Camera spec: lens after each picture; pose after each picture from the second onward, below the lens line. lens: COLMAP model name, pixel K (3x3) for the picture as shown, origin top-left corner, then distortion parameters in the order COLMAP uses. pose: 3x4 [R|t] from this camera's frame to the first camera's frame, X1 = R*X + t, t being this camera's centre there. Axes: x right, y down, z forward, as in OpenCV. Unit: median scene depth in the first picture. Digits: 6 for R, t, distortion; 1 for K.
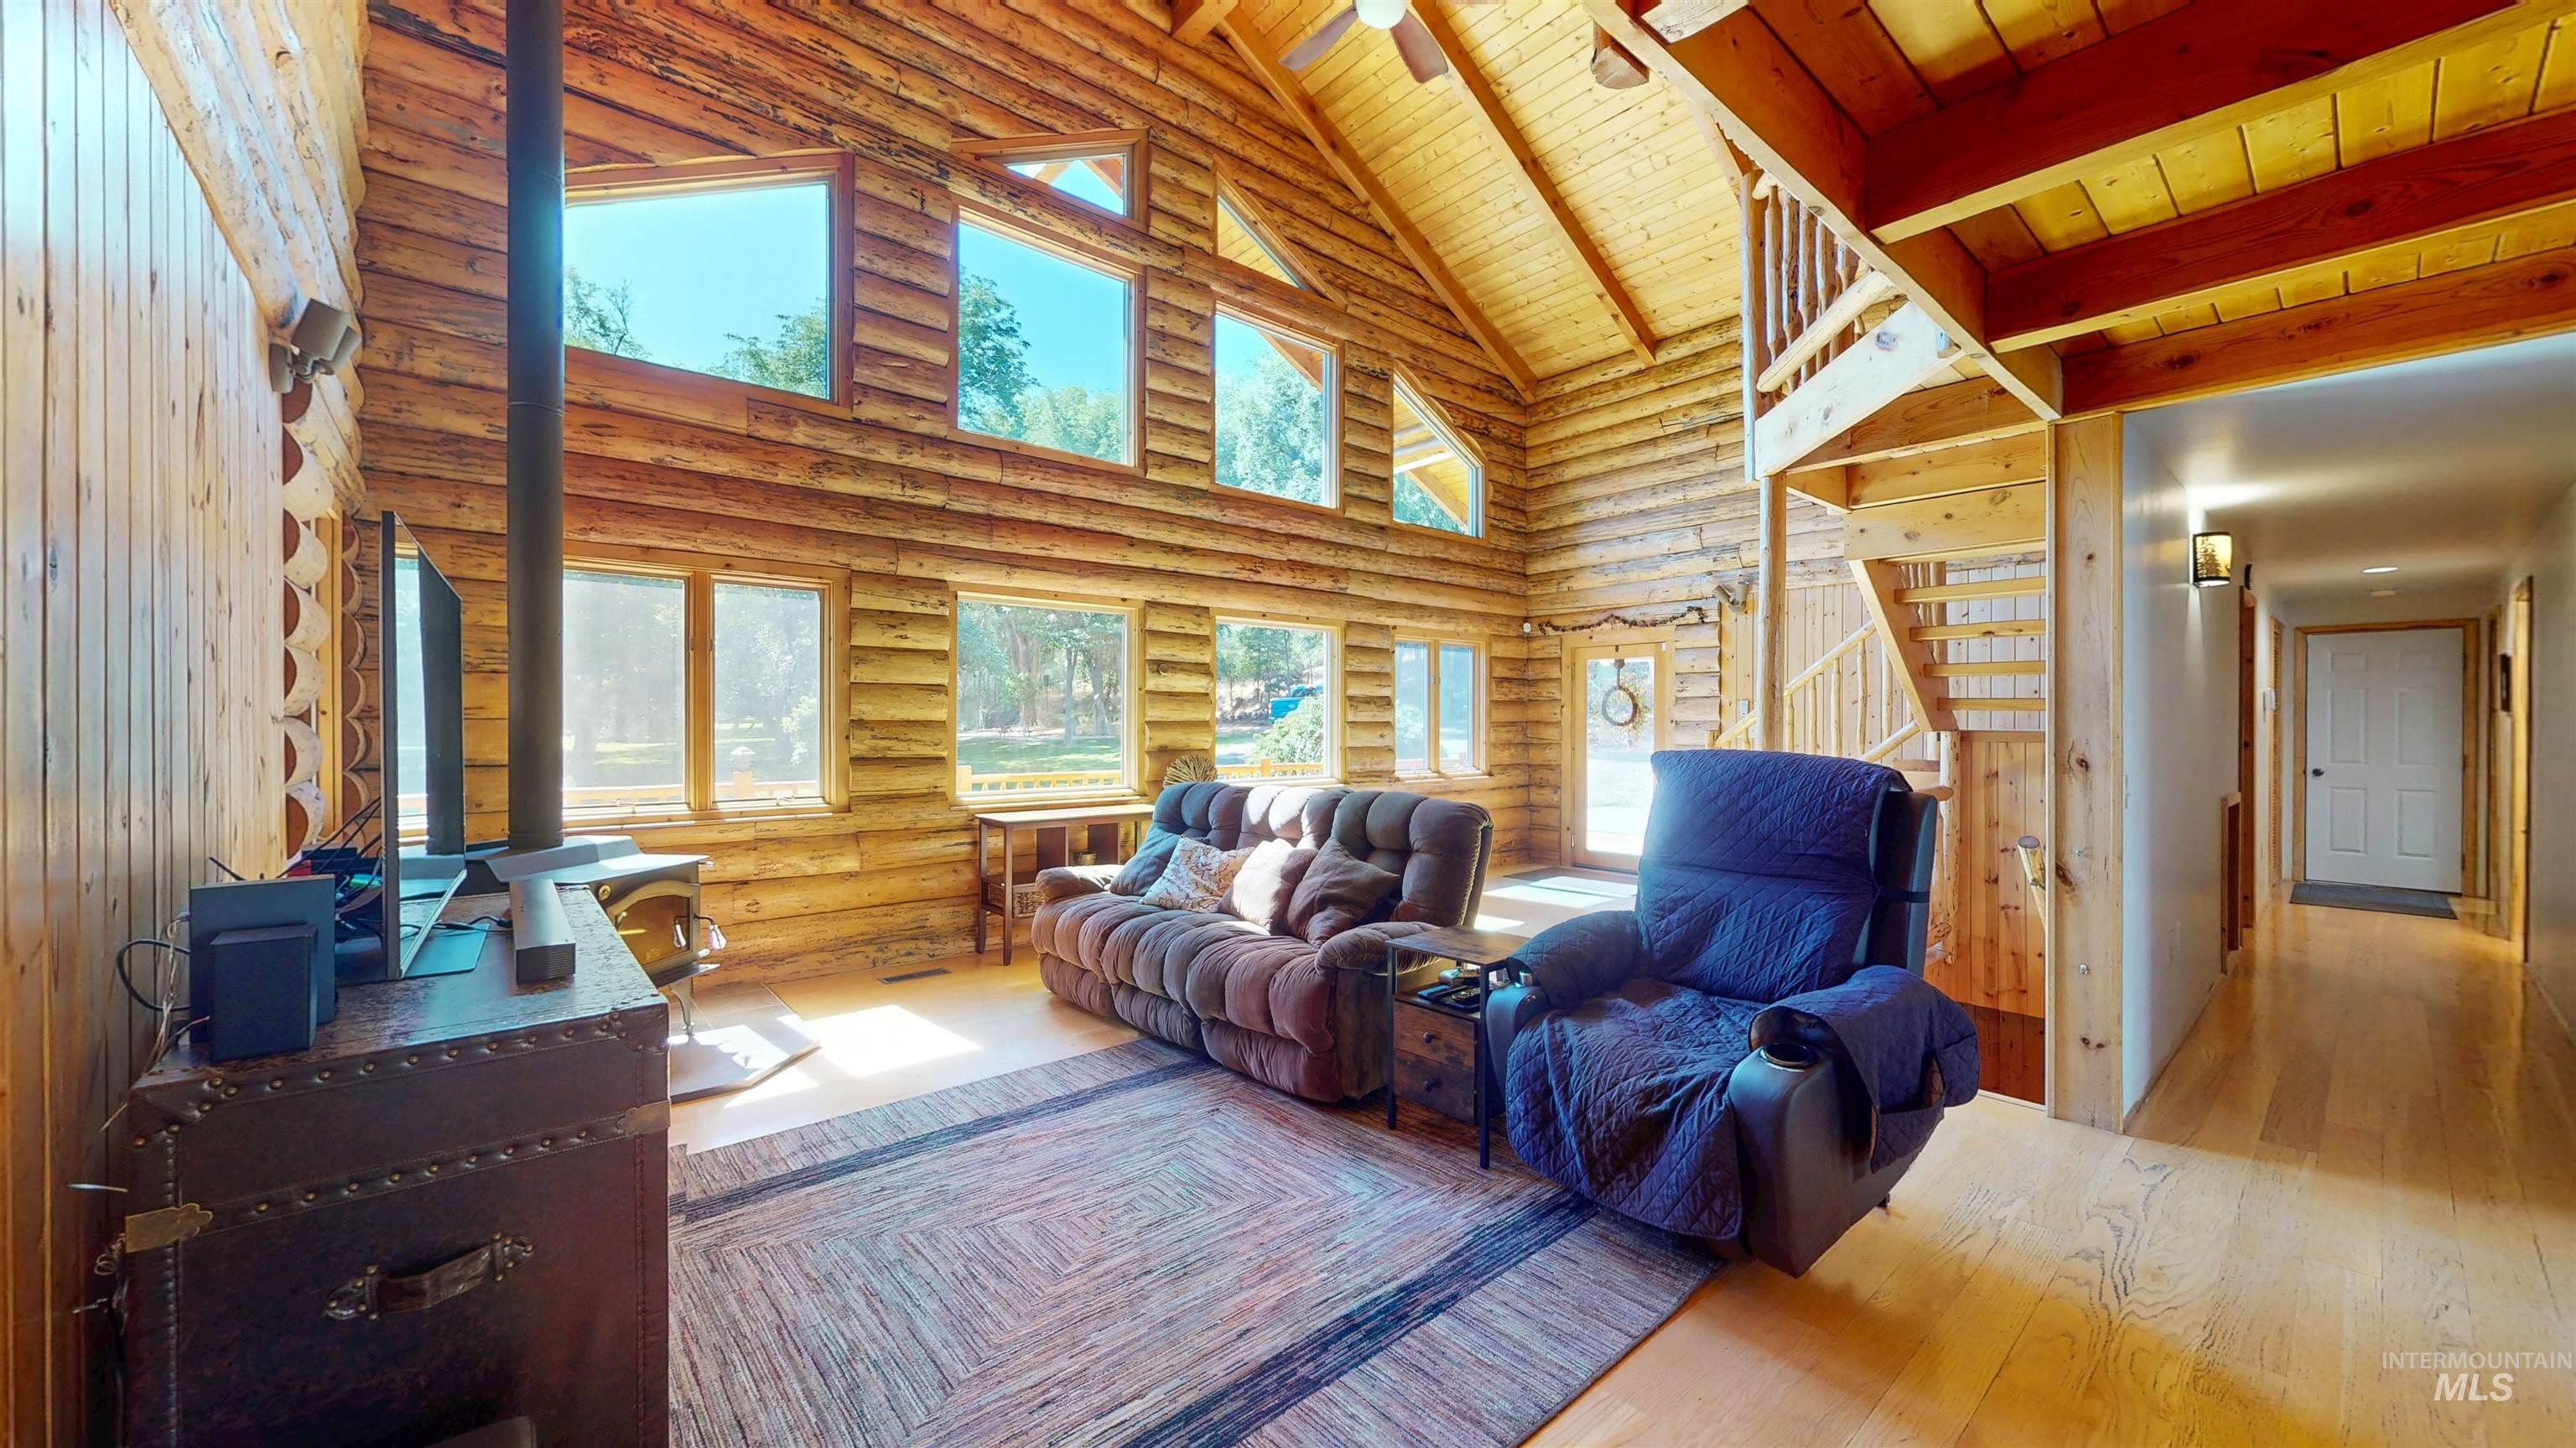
lens RADIAL K [[852.5, 0, 1292.0], [0, 852.5, 728.7], [0, 0, 1]] dist [-0.000171, -0.000052]
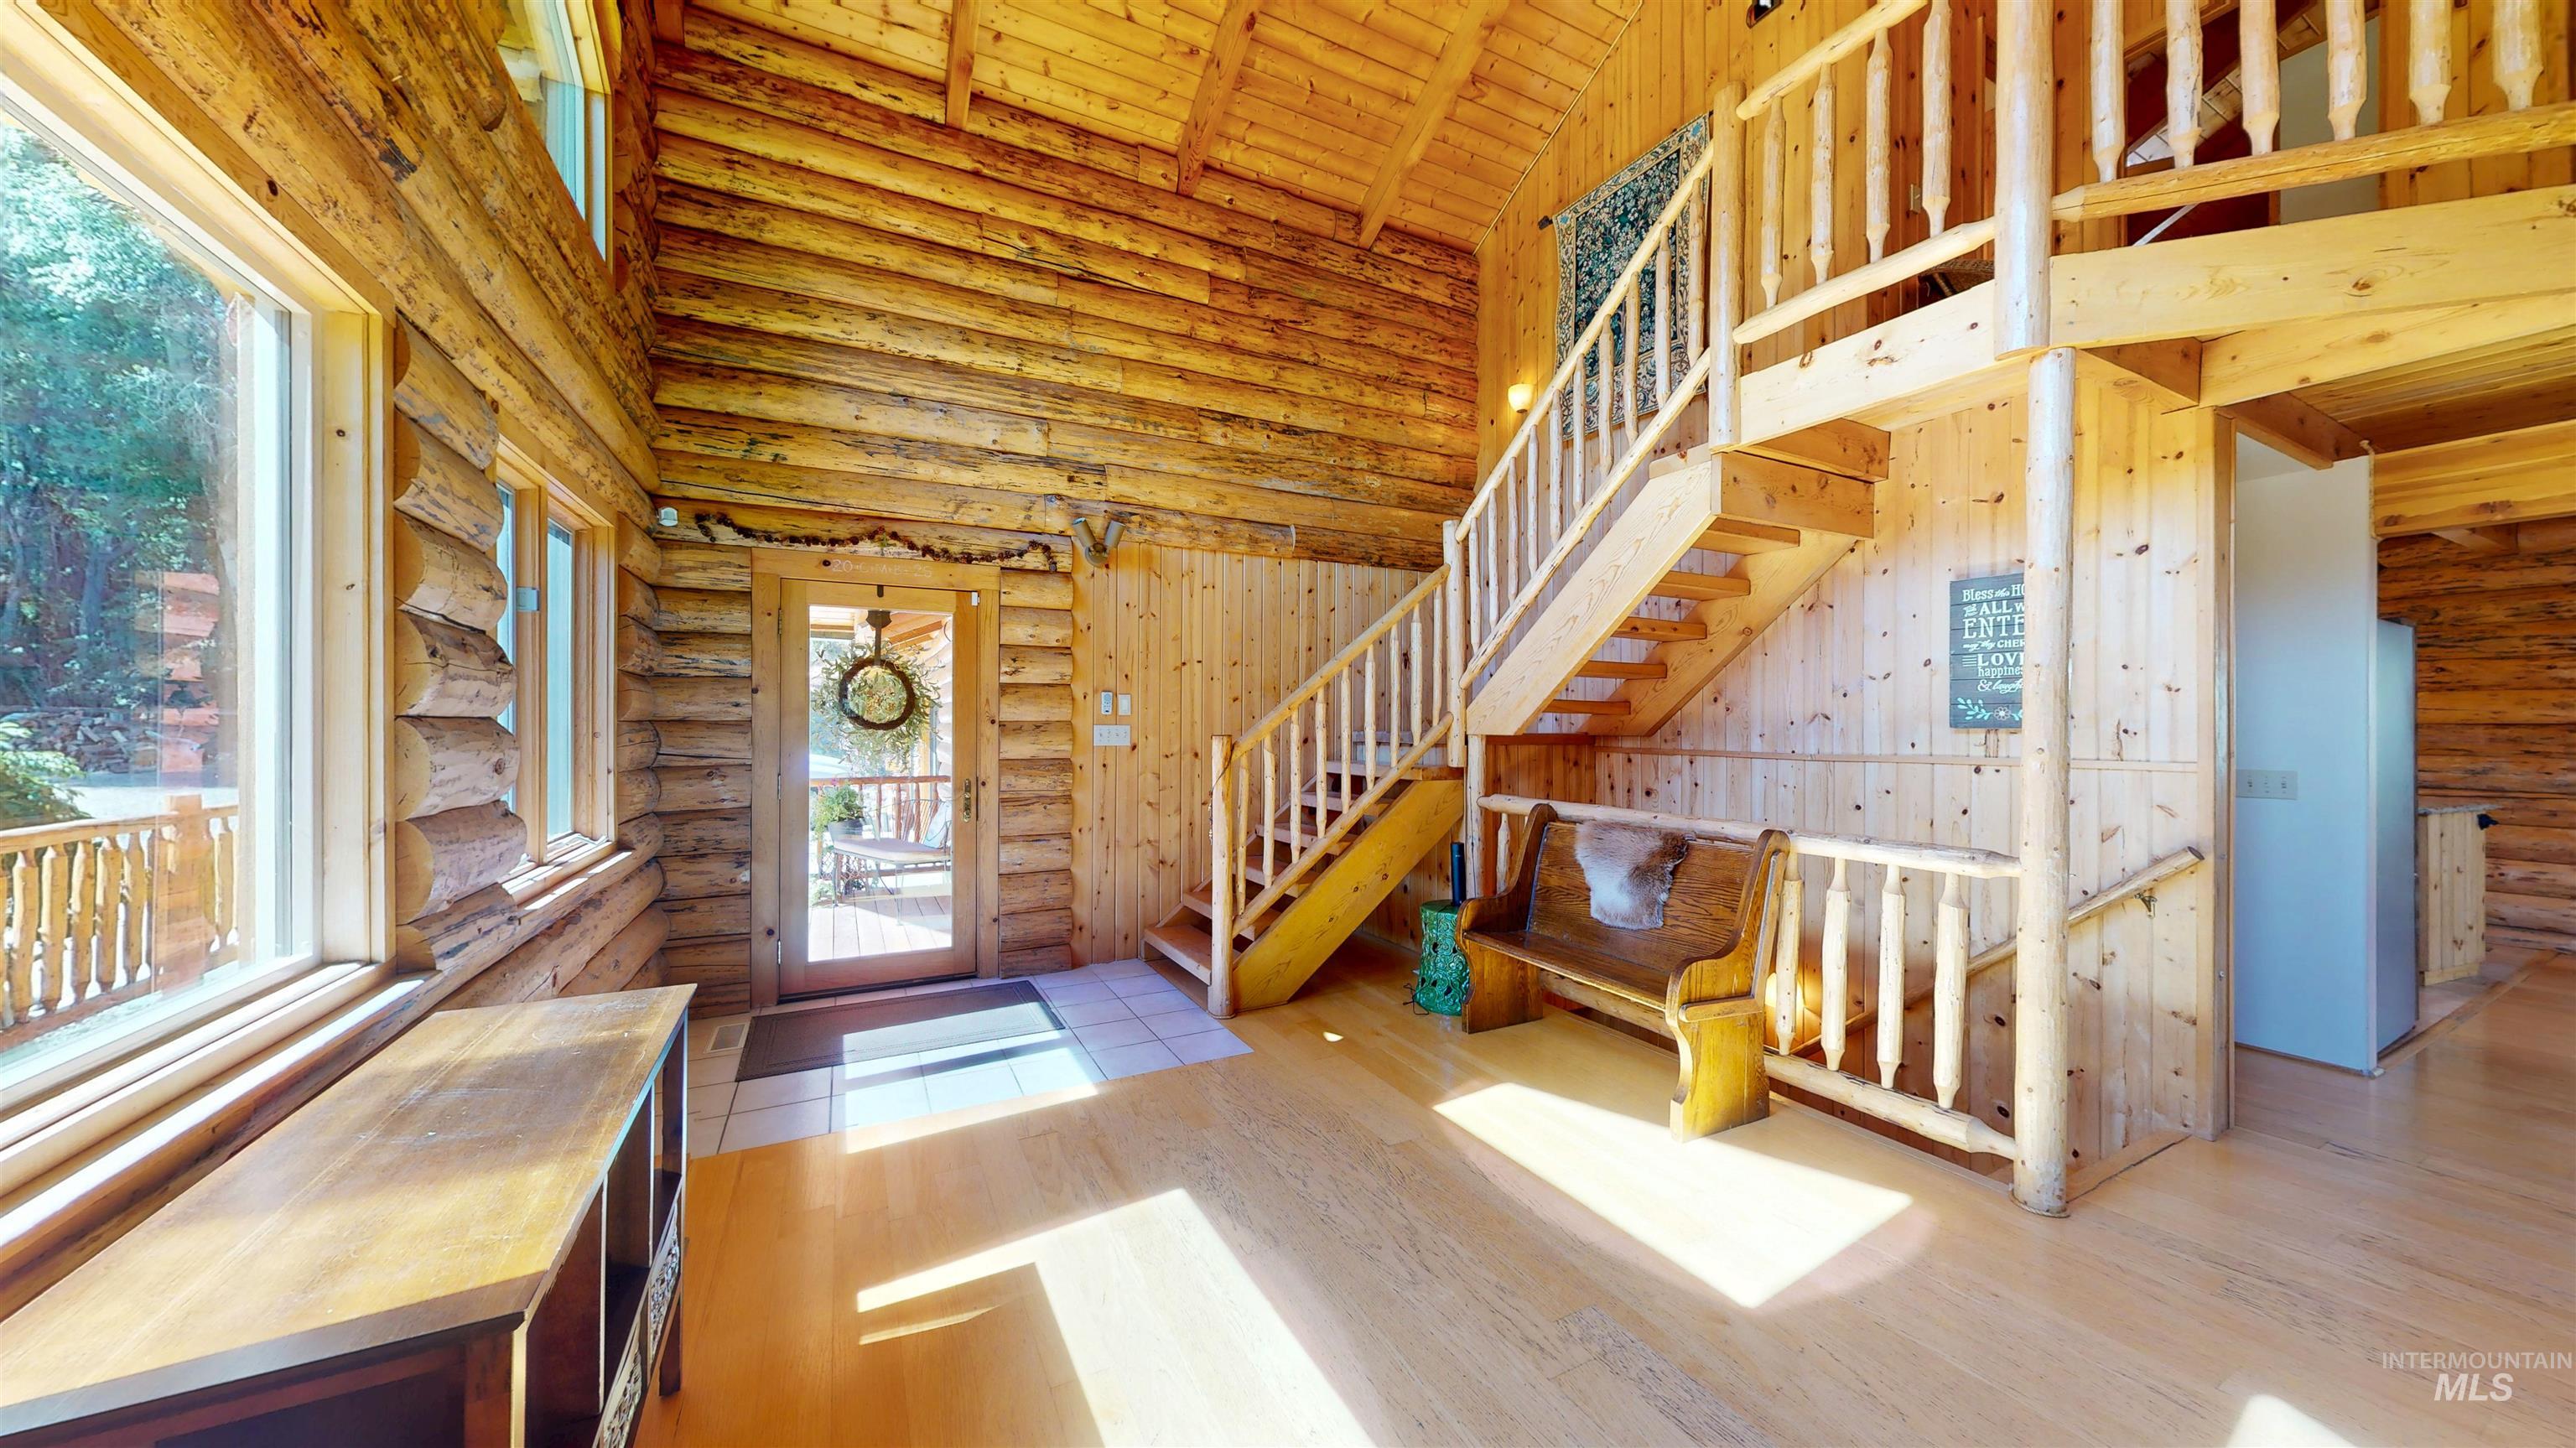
lens RADIAL K [[852.5, 0, 1292.0], [0, 852.5, 728.7], [0, 0, 1]] dist [-0.000171, -0.000052]
pose [[0.244182, 0.000284, 0.969729, -0.096370], [0.006650, 0.999976, -0.001968, -0.000710], [-0.969707, 0.006929, 0.244174, 0.601951]]
